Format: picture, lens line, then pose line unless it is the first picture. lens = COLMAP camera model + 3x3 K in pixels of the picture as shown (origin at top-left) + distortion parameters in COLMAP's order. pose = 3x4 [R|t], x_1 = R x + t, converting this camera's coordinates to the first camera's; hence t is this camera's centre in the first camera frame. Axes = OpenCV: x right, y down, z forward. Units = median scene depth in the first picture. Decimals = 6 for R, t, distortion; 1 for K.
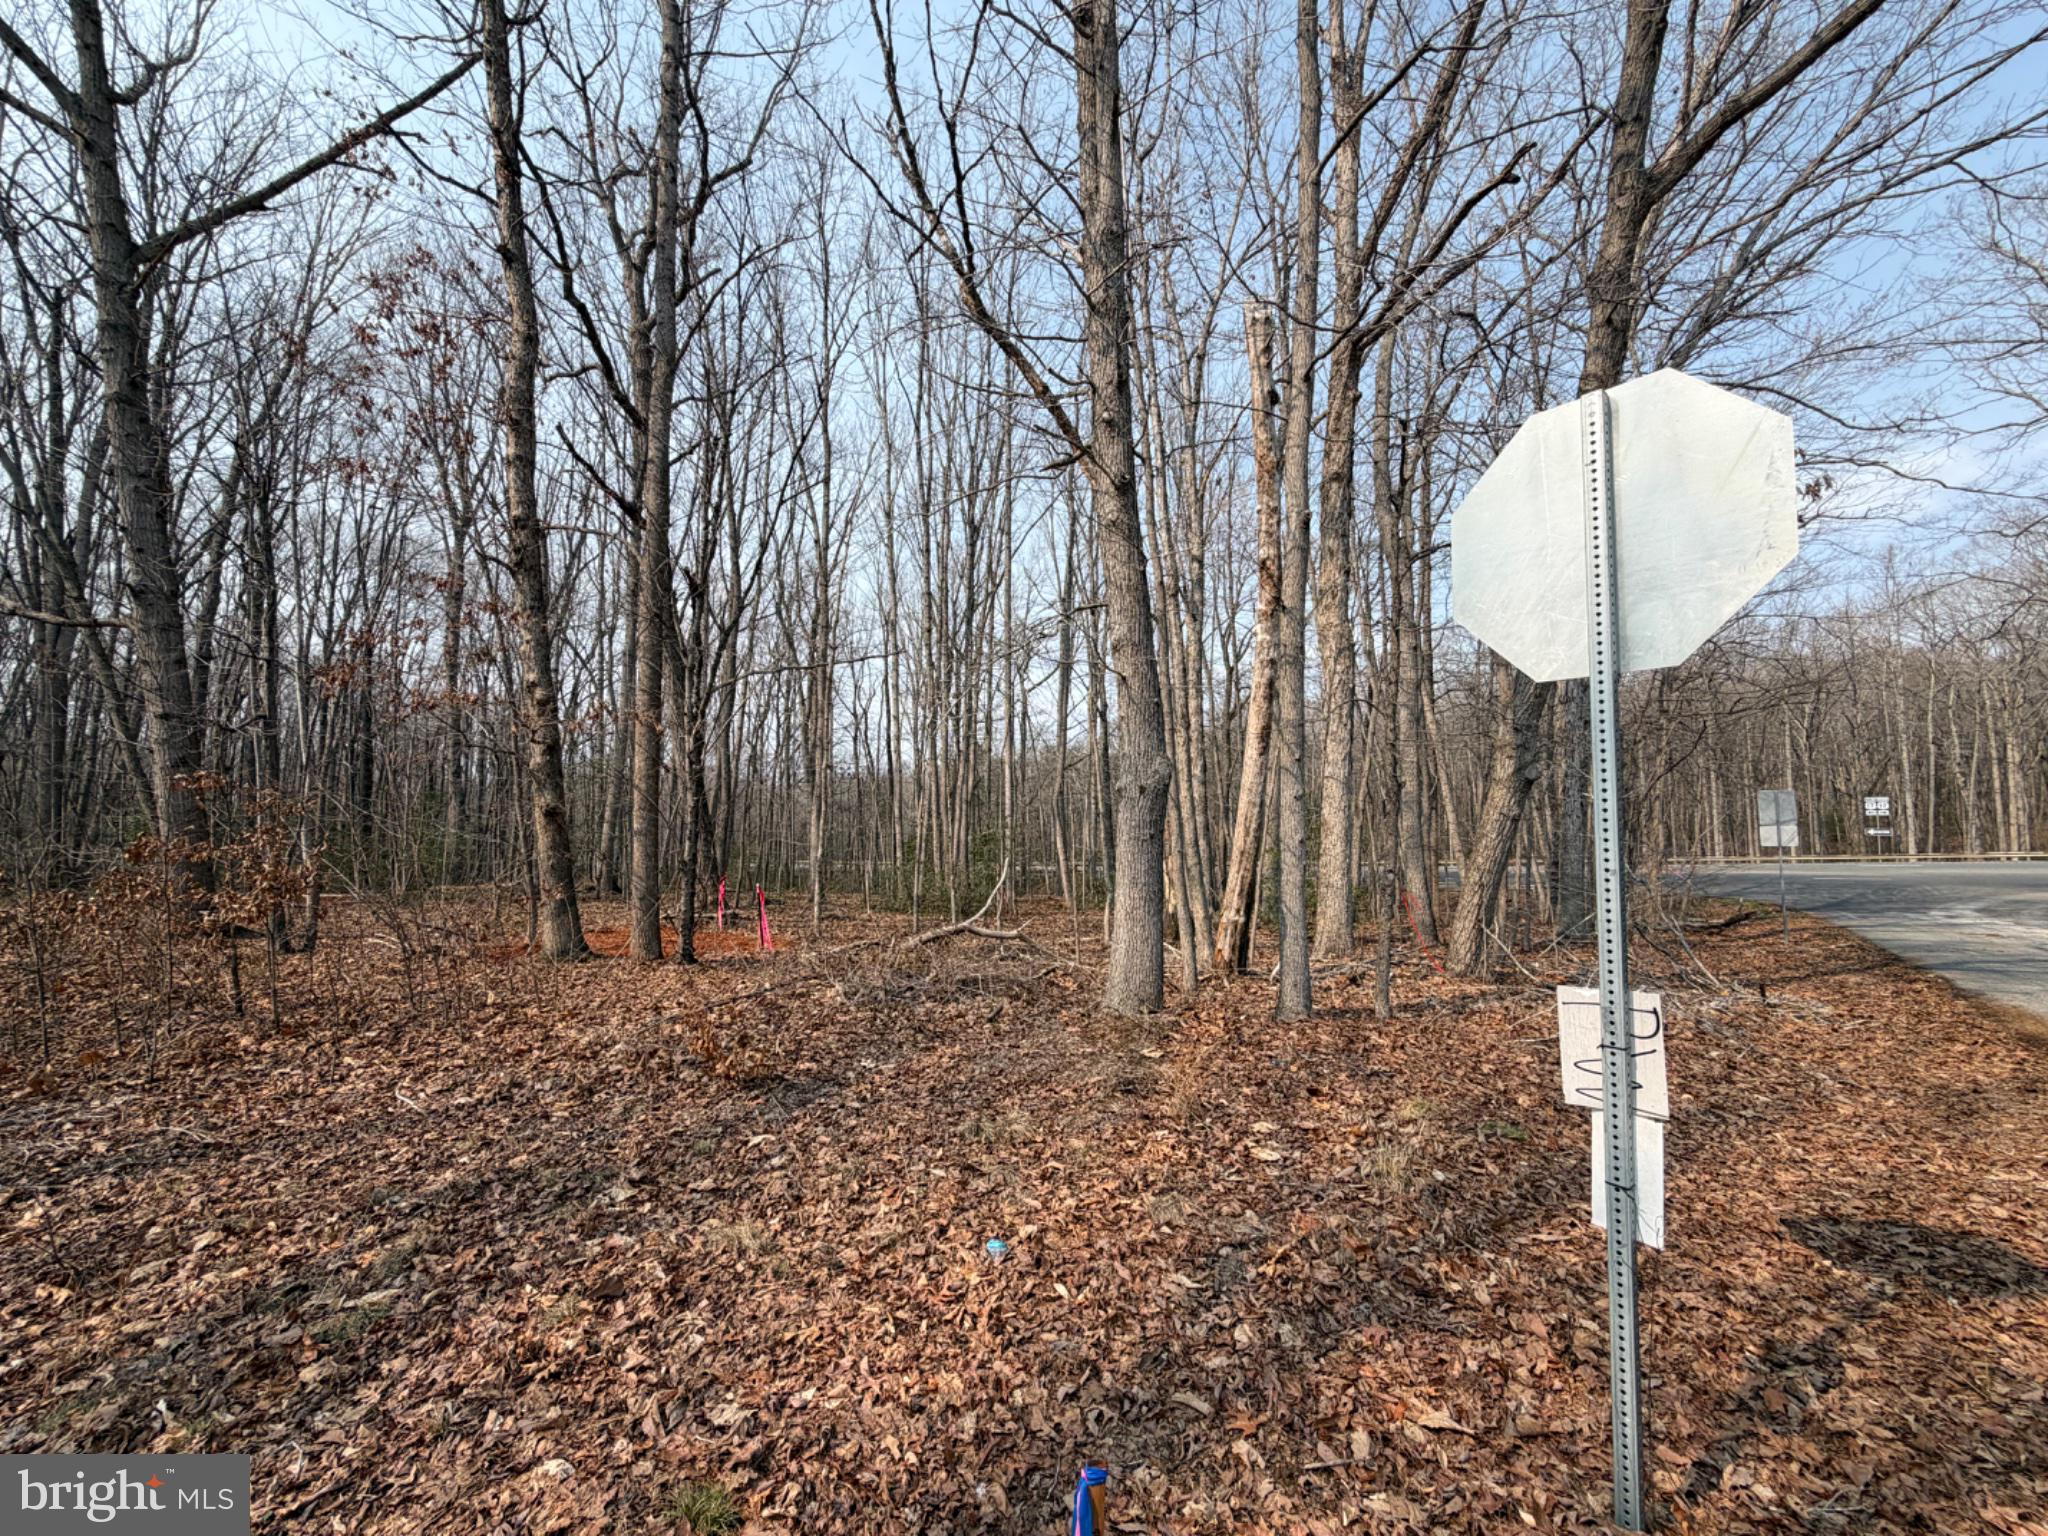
lens RADIAL K [[813.7, 0, 1019.5], [0, 813.7, 771.5], [0, 0, 1]] dist [-0.000474, 0.000105]
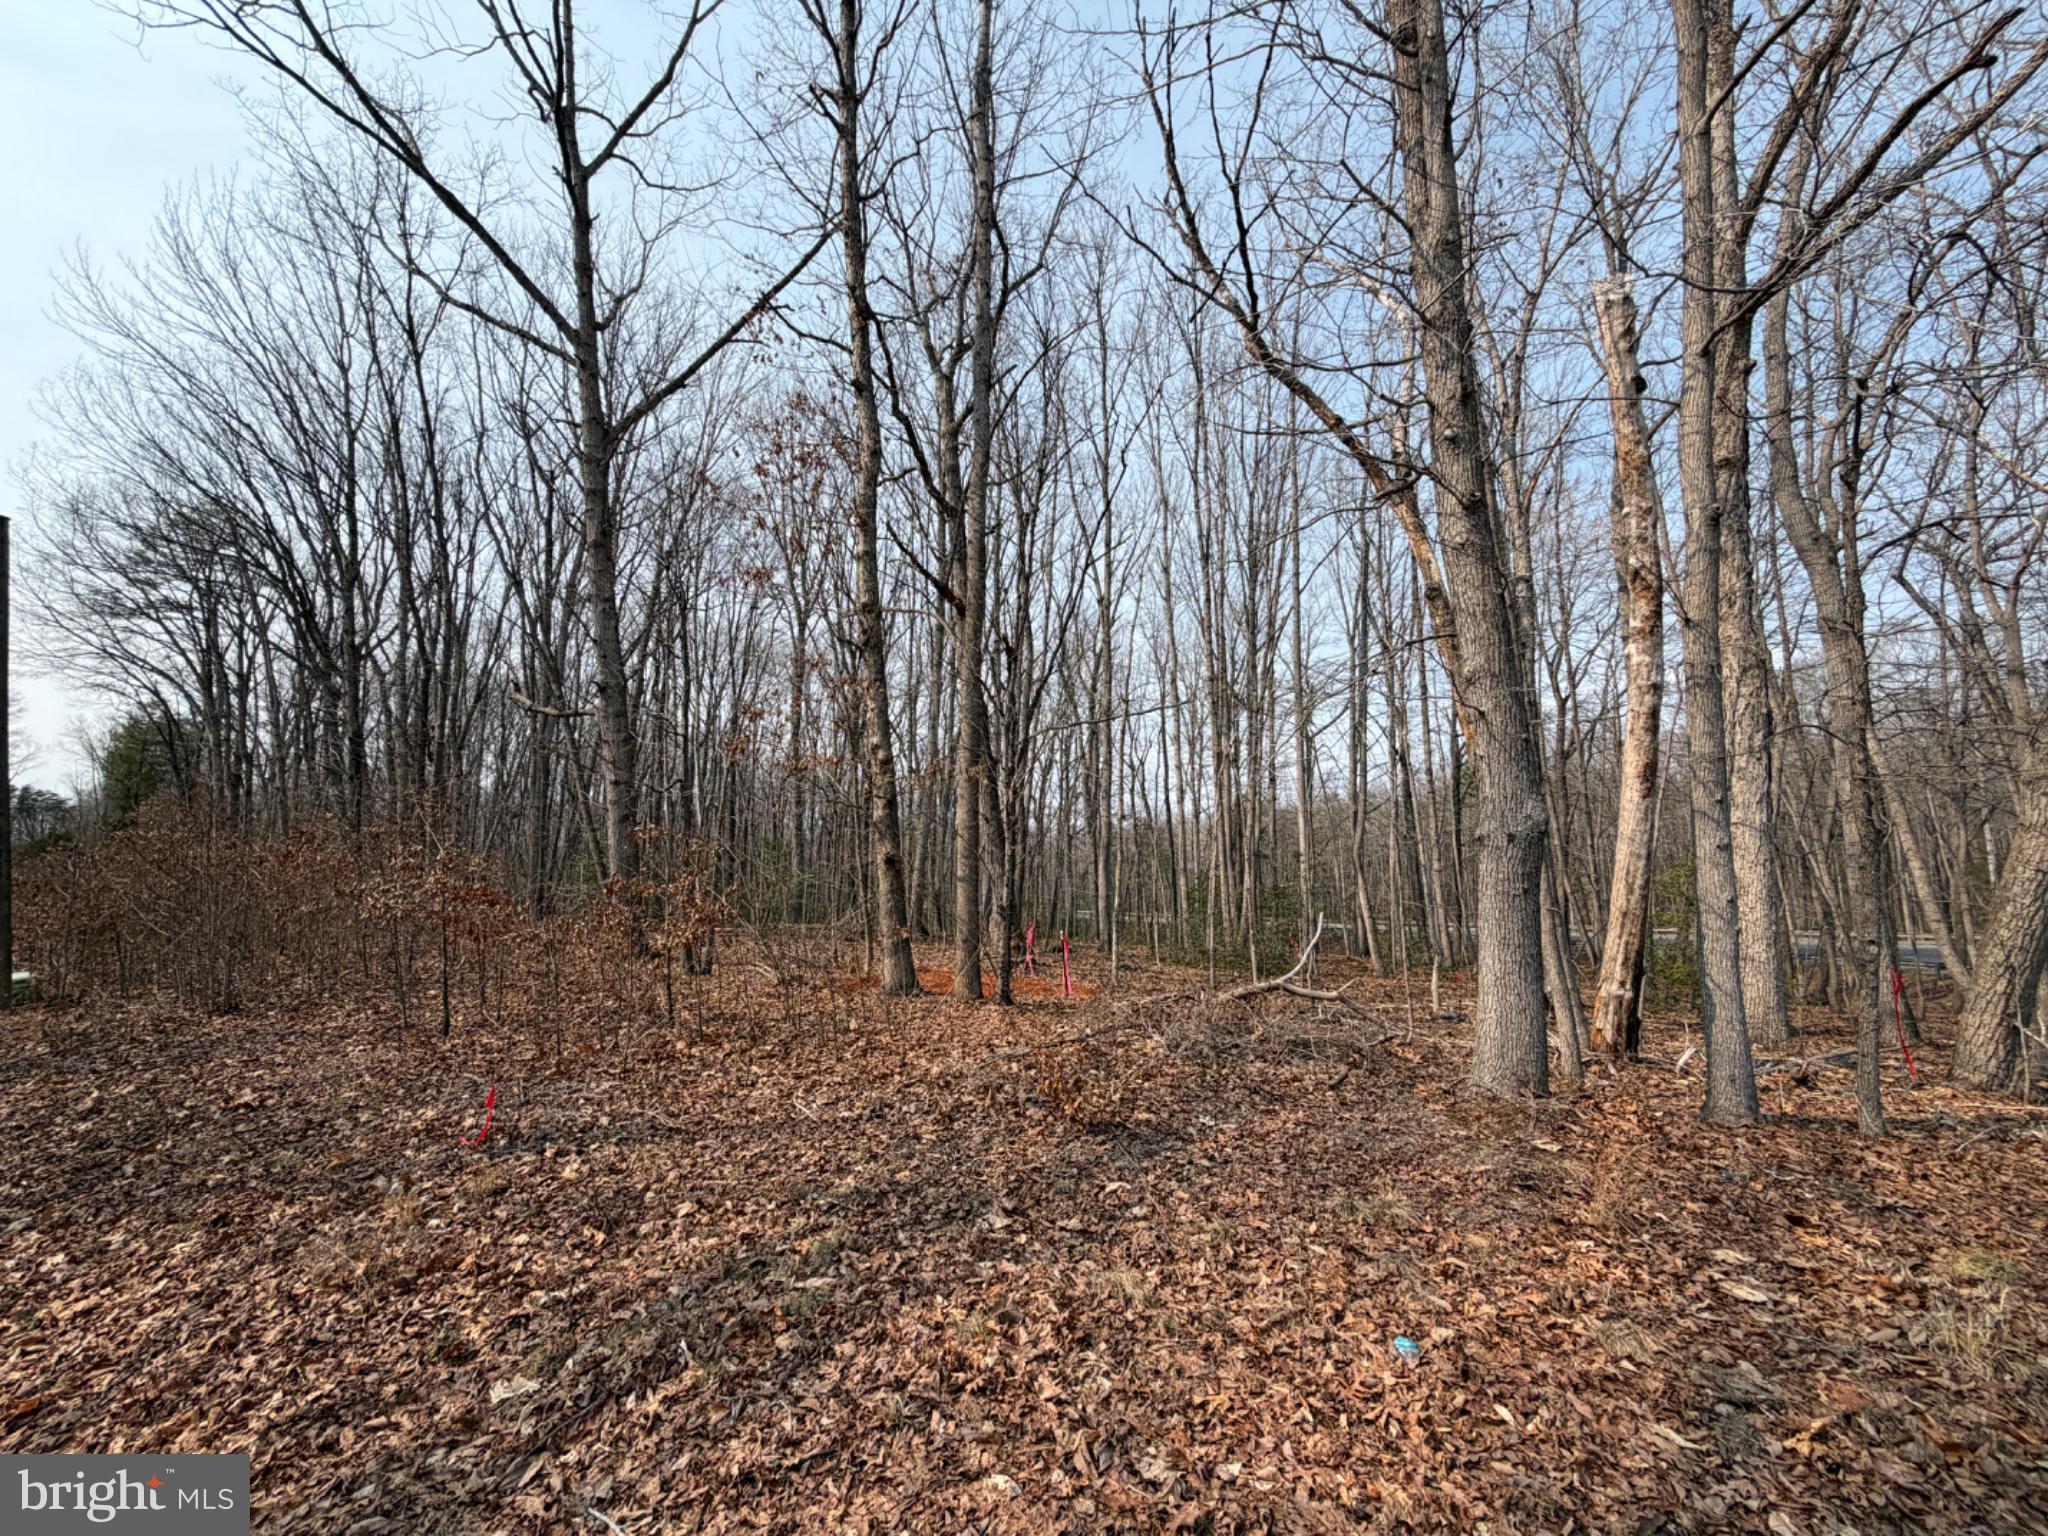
lens RADIAL K [[813.7, 0, 1019.5], [0, 813.7, 771.5], [0, 0, 1]] dist [-0.000474, 0.000105]
pose [[0.945427, -0.027835, -0.324643, -0.104949], [0.007295, 0.997903, -0.064317, 0.005932], [0.325752, 0.058439, 0.943647, -0.018853]]
